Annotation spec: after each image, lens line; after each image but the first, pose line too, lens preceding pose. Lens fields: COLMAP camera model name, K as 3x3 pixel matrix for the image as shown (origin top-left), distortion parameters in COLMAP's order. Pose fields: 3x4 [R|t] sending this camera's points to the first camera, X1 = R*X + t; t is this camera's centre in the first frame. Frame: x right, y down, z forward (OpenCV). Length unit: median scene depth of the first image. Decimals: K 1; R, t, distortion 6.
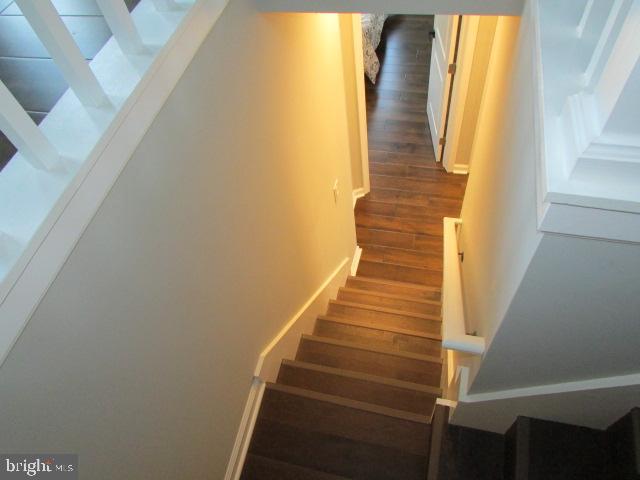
lens RADIAL K [[458.8, 0, 320.4], [0, 458.8, 241.2], [0, 0, 1]] dist [-0.011087, -0.002158]
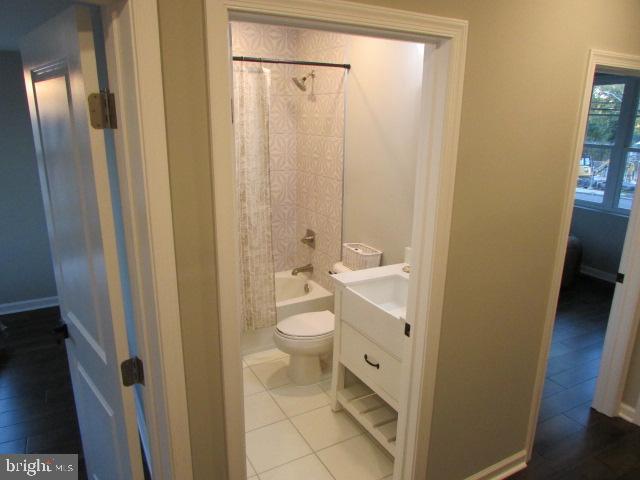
lens RADIAL K [[458.8, 0, 323.6], [0, 458.8, 240.8], [0, 0, 1]] dist [-0.011087, -0.002158]
pose [[0.738010, -0.063231, 0.671820, 0.135740], [0.489971, 0.734767, -0.469090, -0.173151], [-0.463971, 0.675366, 0.573247, 0.550583]]
